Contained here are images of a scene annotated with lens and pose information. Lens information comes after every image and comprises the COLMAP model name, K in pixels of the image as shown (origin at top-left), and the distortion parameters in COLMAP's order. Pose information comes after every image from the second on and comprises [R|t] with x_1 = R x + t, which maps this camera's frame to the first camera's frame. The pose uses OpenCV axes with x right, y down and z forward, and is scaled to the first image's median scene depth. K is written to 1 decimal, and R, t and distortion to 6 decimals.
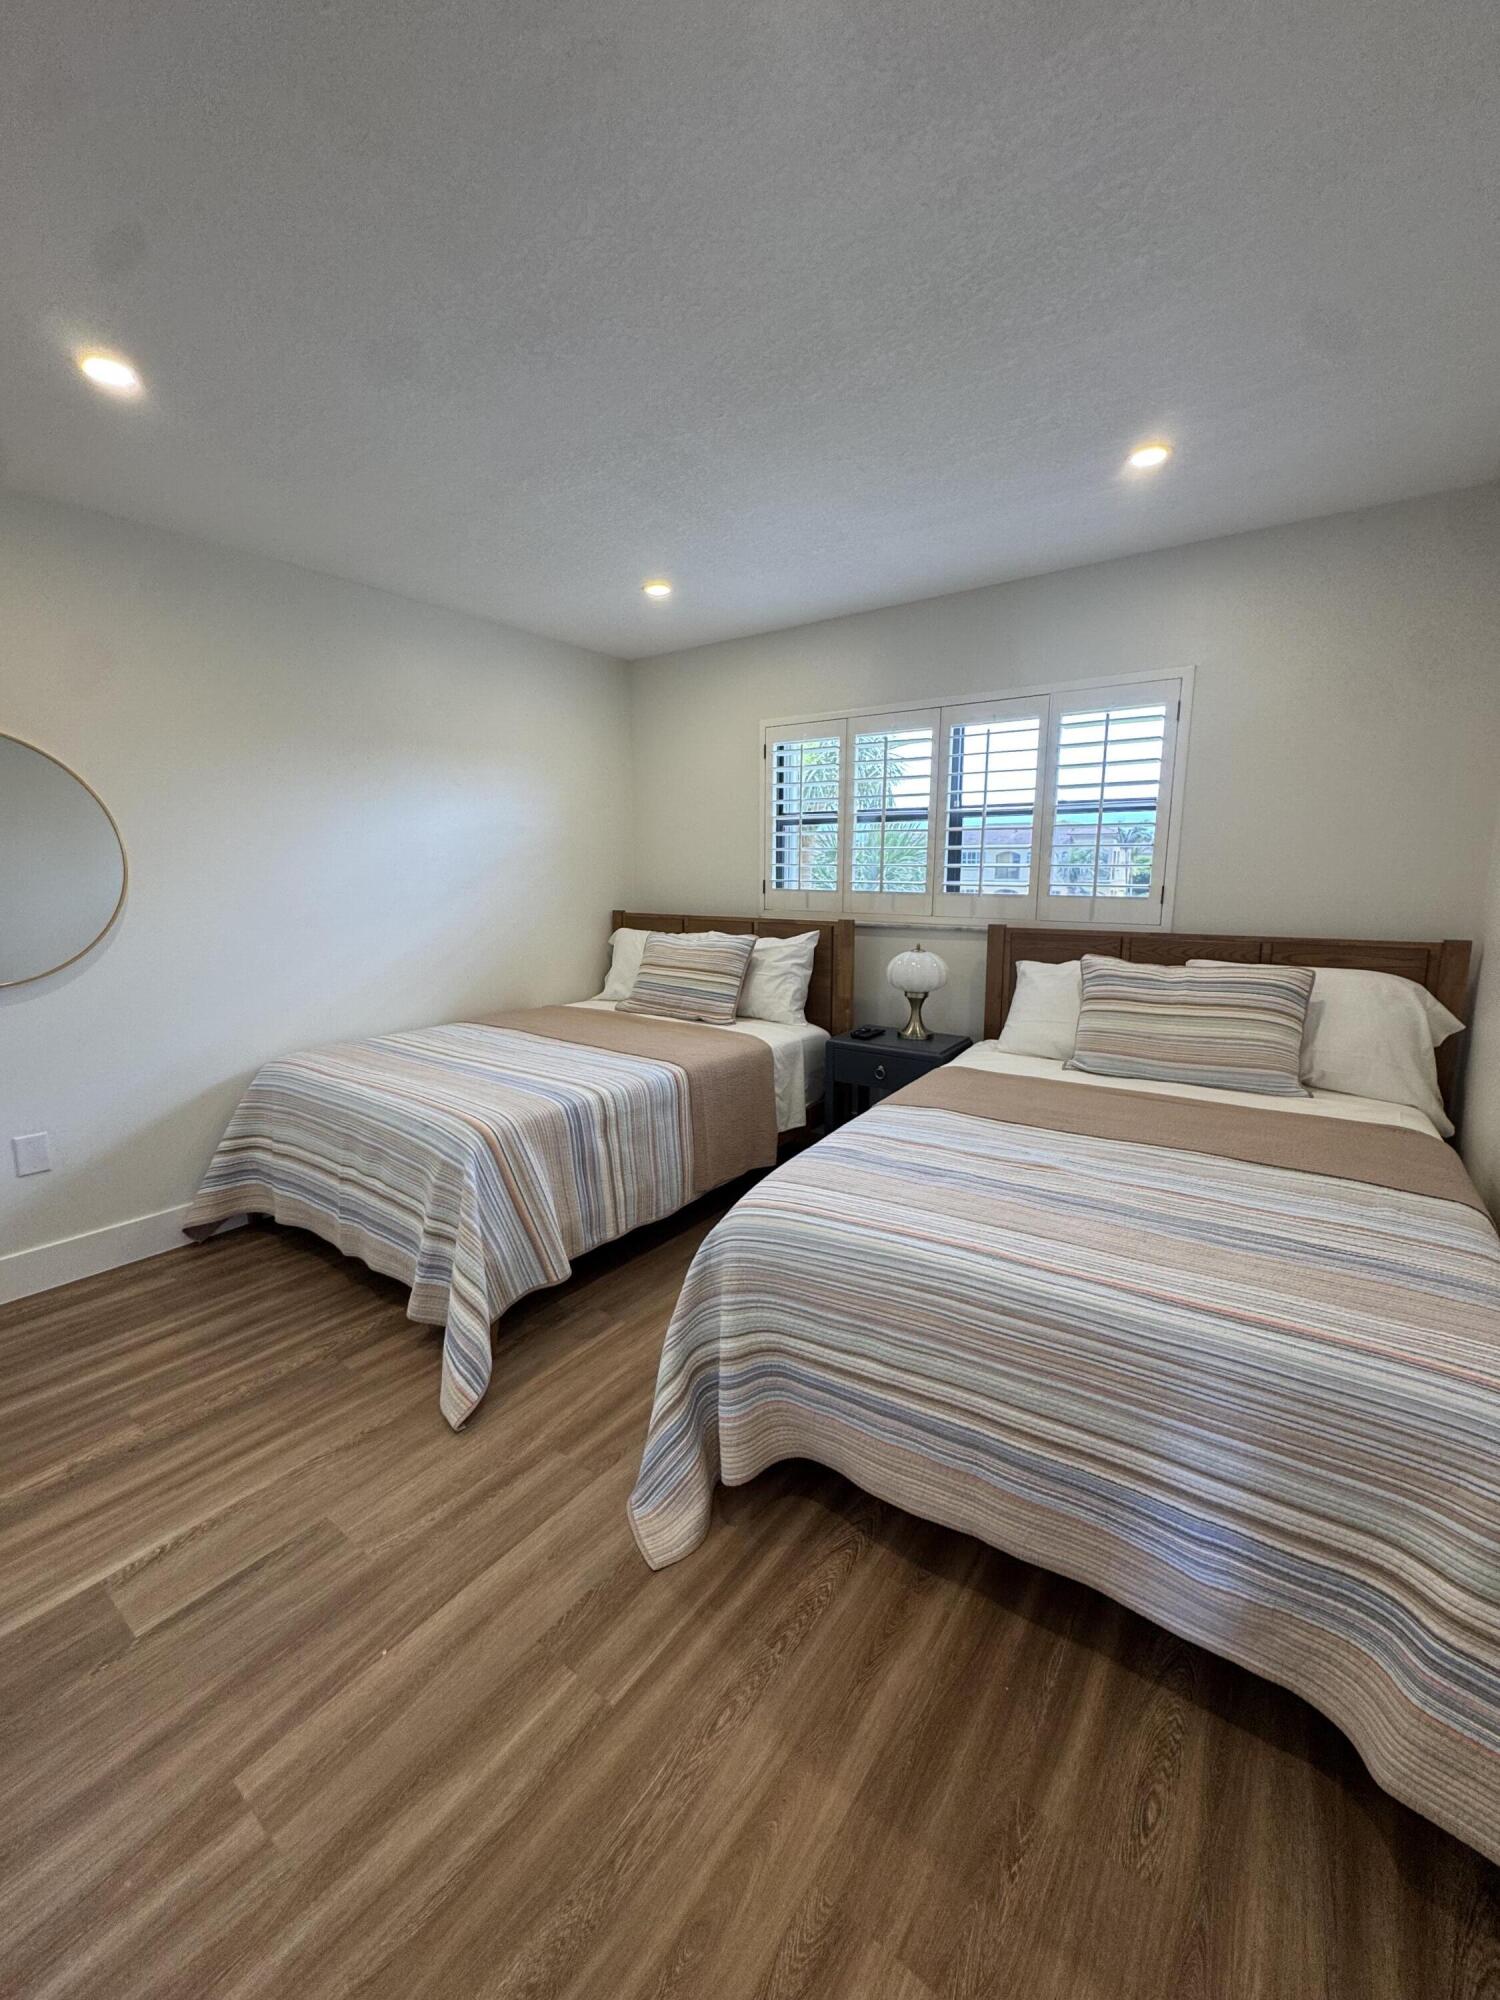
lens RADIAL K [[798.3, 0, 743.7], [0, 798.3, 996.9], [0, 0, 1]] dist [0.001580, 0.001730]
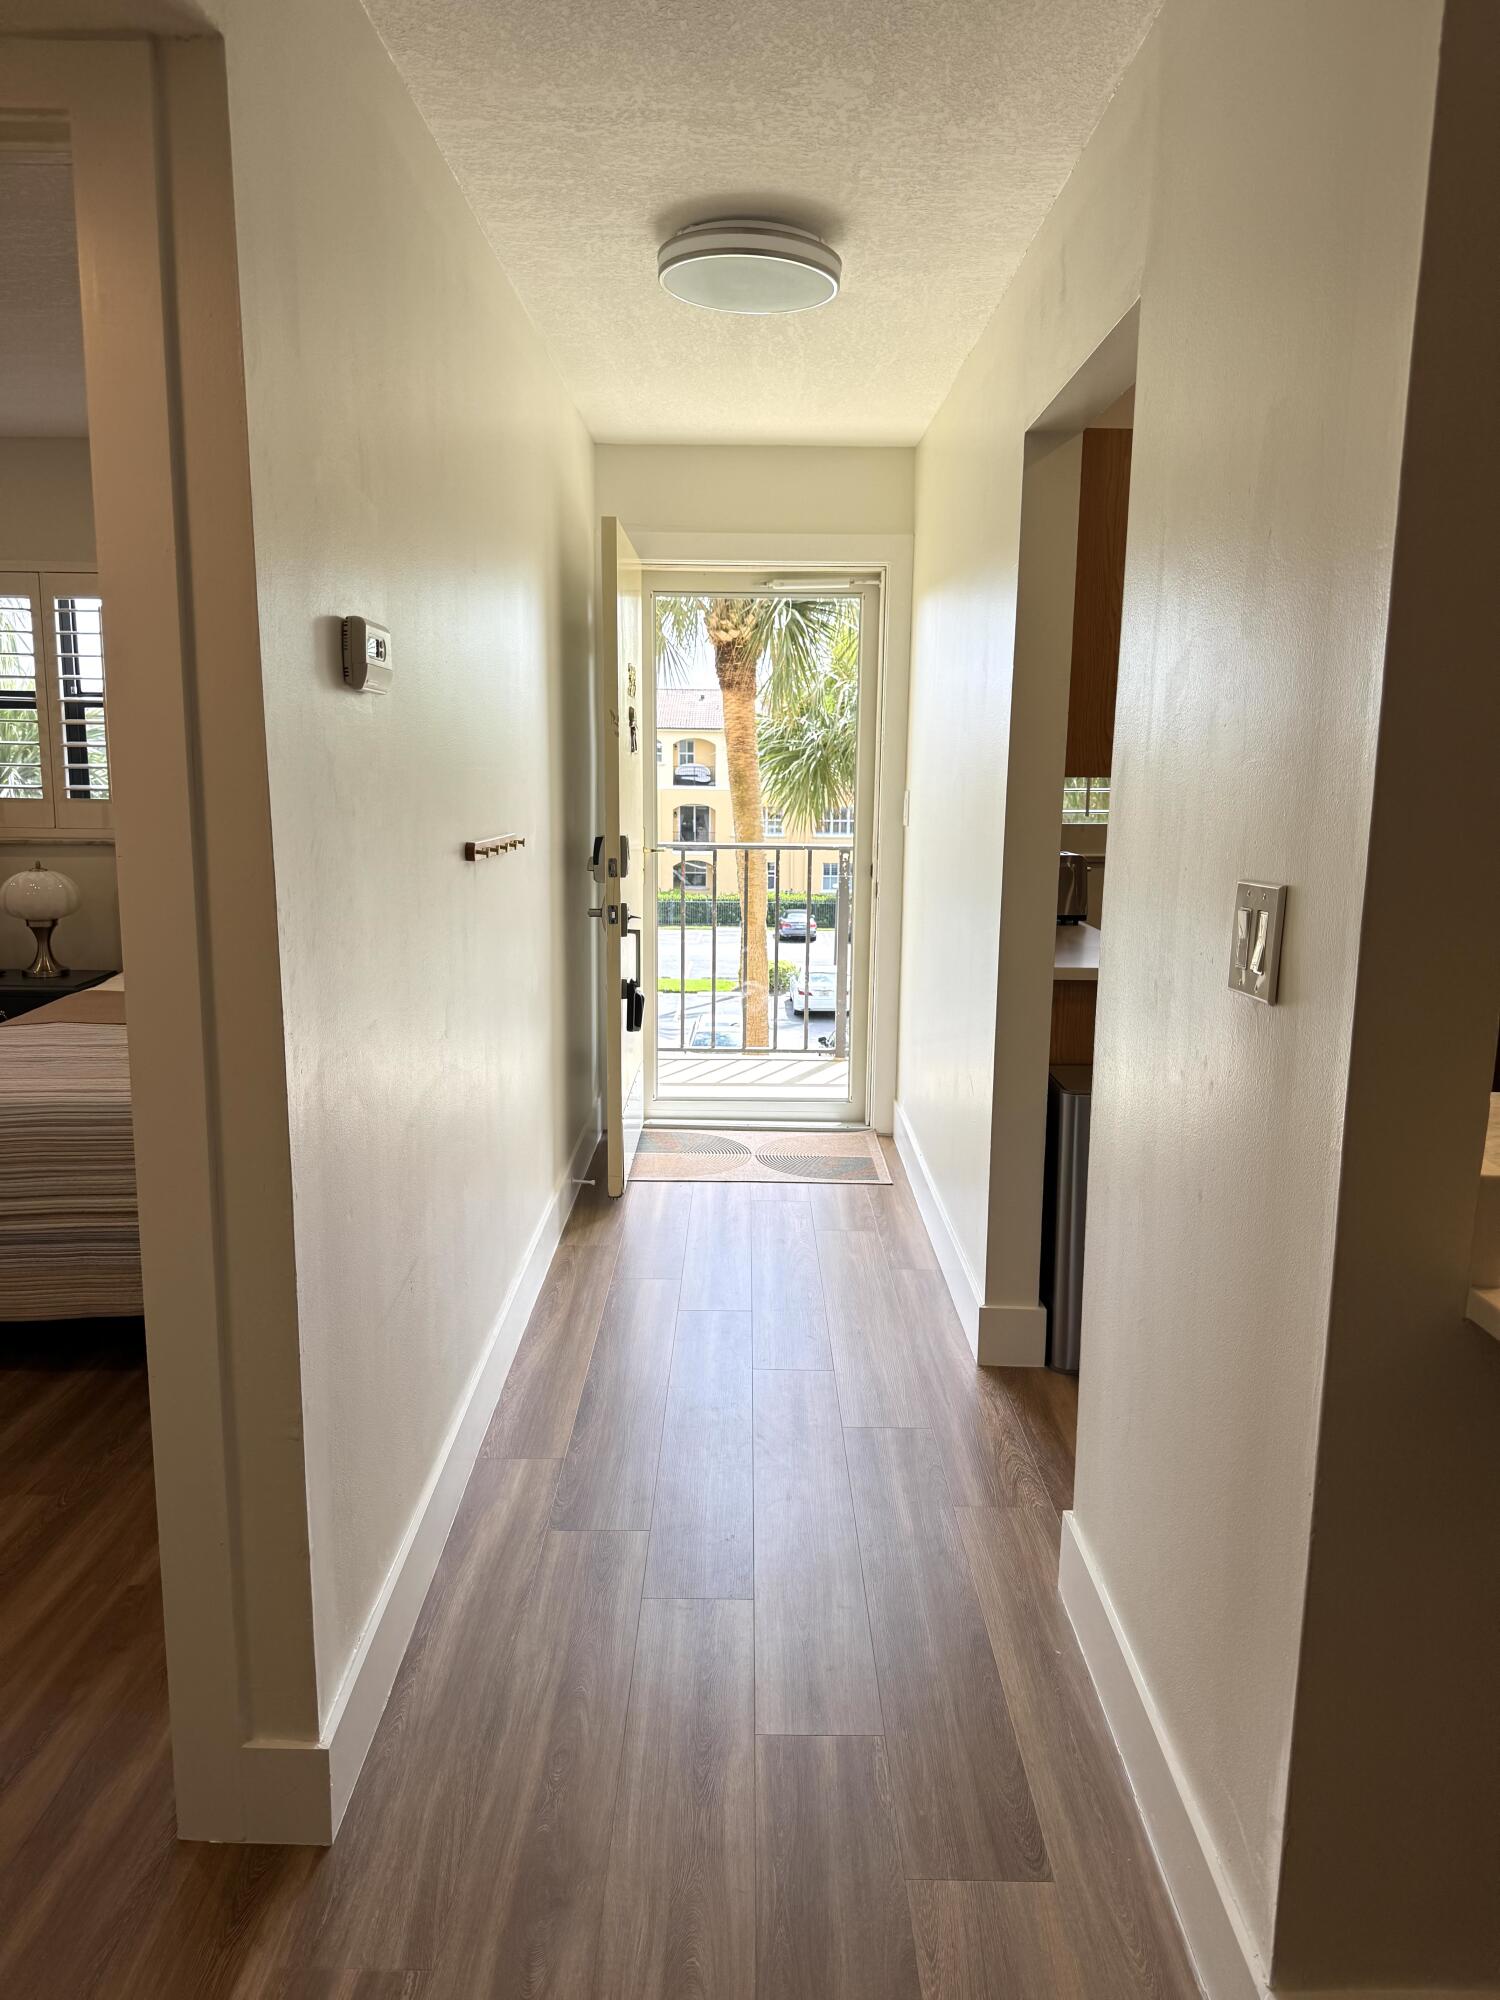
lens RADIAL K [[1384.0, 0, 749.7], [0, 1384.0, 1009.8], [0, 0, 1]] dist [-0.003019, -0.001600]
pose [[0.799842, -0.093220, 0.592927, -0.113744], [0.081656, 0.995581, 0.046374, 0.168608], [-0.594630, 0.011324, 0.803920, -1.230138]]
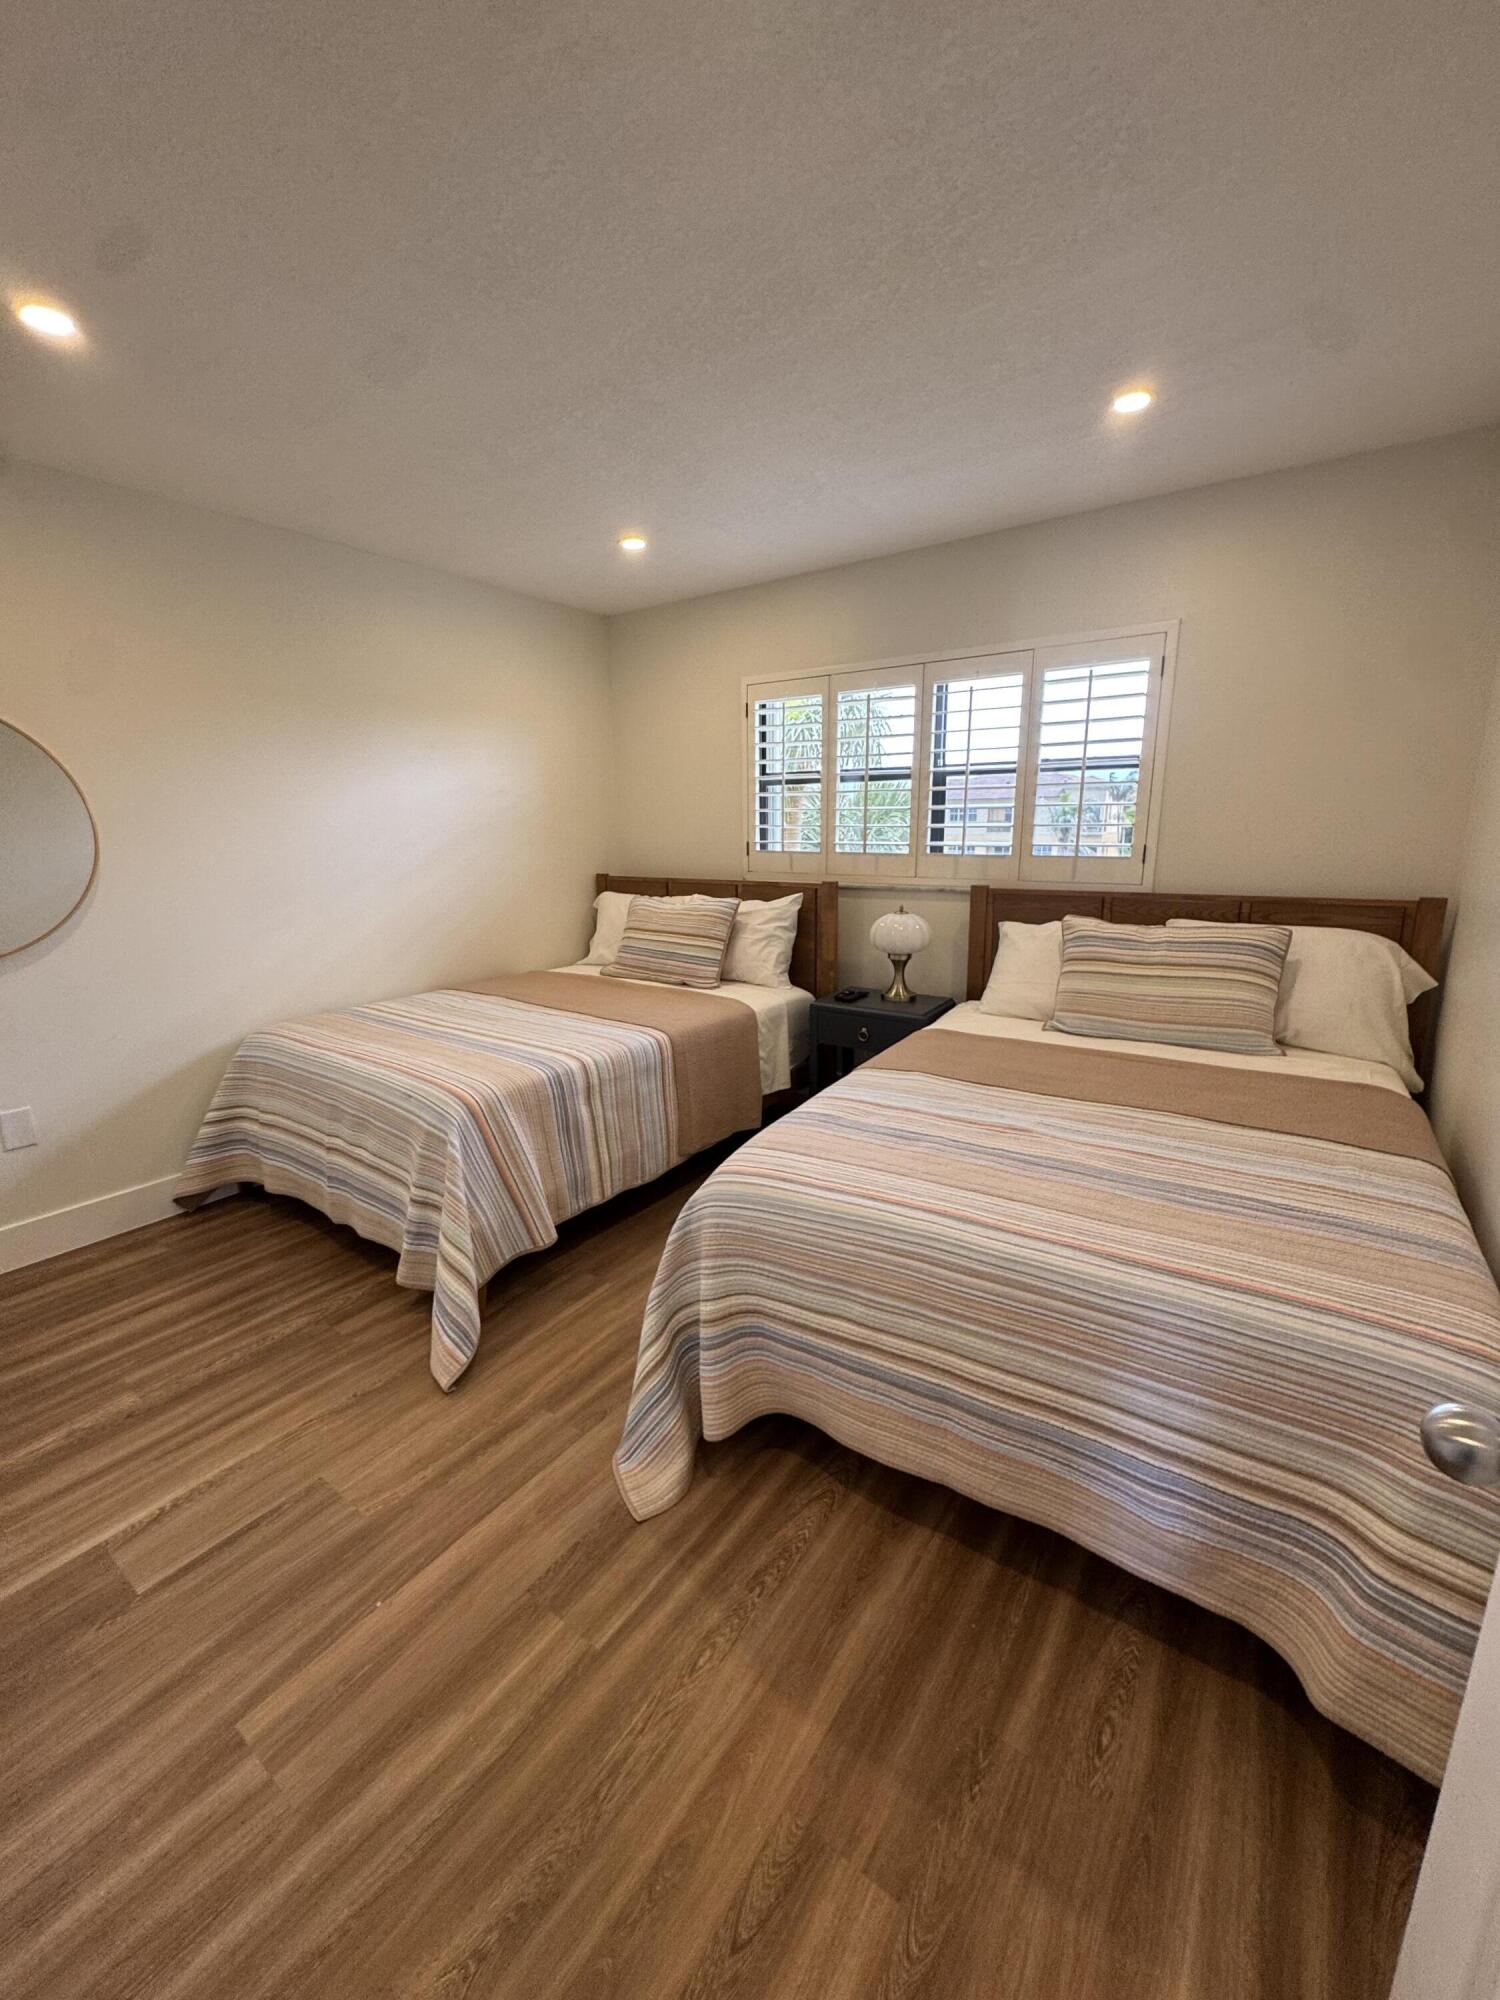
lens RADIAL K [[798.3, 0, 743.5], [0, 798.3, 996.0], [0, 0, 1]] dist [0.001580, 0.001730]
pose [[0.999876, -0.012924, 0.009044, 0.022759], [0.012440, 0.998585, 0.051706, -0.016258], [-0.009700, -0.051587, 0.998621, -0.002638]]
